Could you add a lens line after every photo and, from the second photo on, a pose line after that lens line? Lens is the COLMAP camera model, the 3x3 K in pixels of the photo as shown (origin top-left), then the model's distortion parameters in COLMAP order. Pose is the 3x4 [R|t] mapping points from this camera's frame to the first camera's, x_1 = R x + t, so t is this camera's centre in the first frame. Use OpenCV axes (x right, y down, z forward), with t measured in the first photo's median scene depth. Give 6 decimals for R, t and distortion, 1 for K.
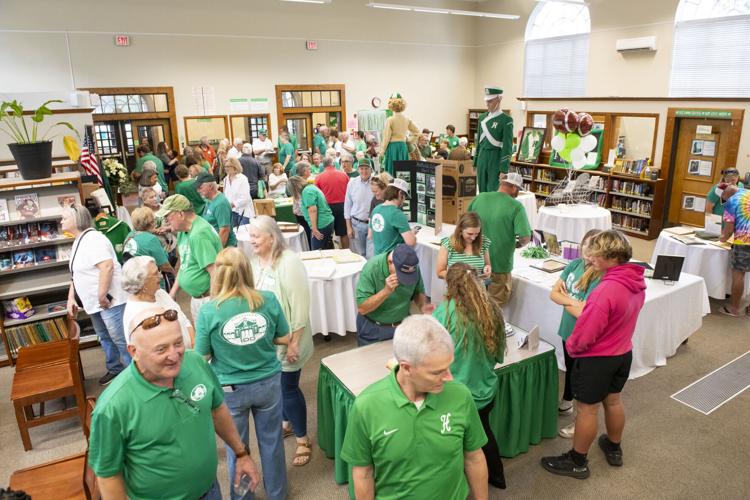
lens RADIAL K [[519.6, 0, 375.0], [0, 519.6, 250.0], [0, 0, 1]] dist [-0.061645, 0.003091]
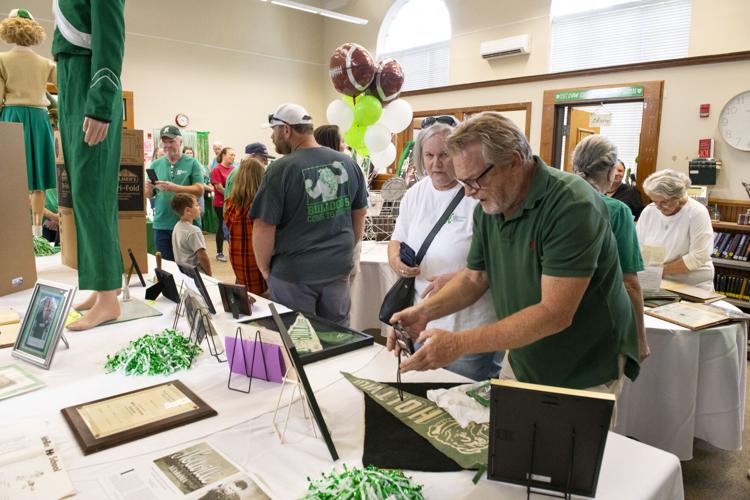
lens RADIAL K [[523.8, 0, 373.2], [0, 523.8, 265.3], [0, 0, 1]] dist [0.001176, 0.000486]
pose [[0.981831, -0.005314, 0.189682, 0.295267], [0.021978, 0.996065, -0.085862, -0.012010], [-0.188479, 0.088471, 0.978084, 0.506951]]
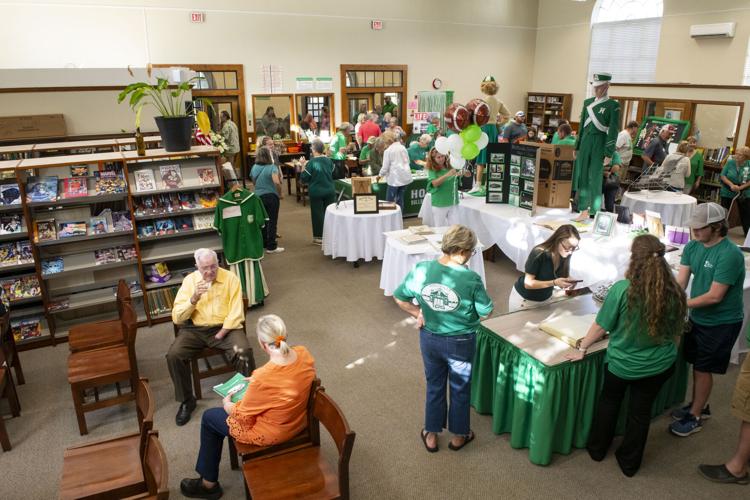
lens RADIAL K [[519.6, 0, 375.0], [0, 519.6, 250.0], [0, 0, 1]] dist [-0.061645, 0.003091]
pose [[0.997841, 0.033060, -0.056752, -0.123148], [-0.031042, 0.998867, 0.036074, 0.009472], [0.057881, -0.034235, 0.997736, -0.036727]]
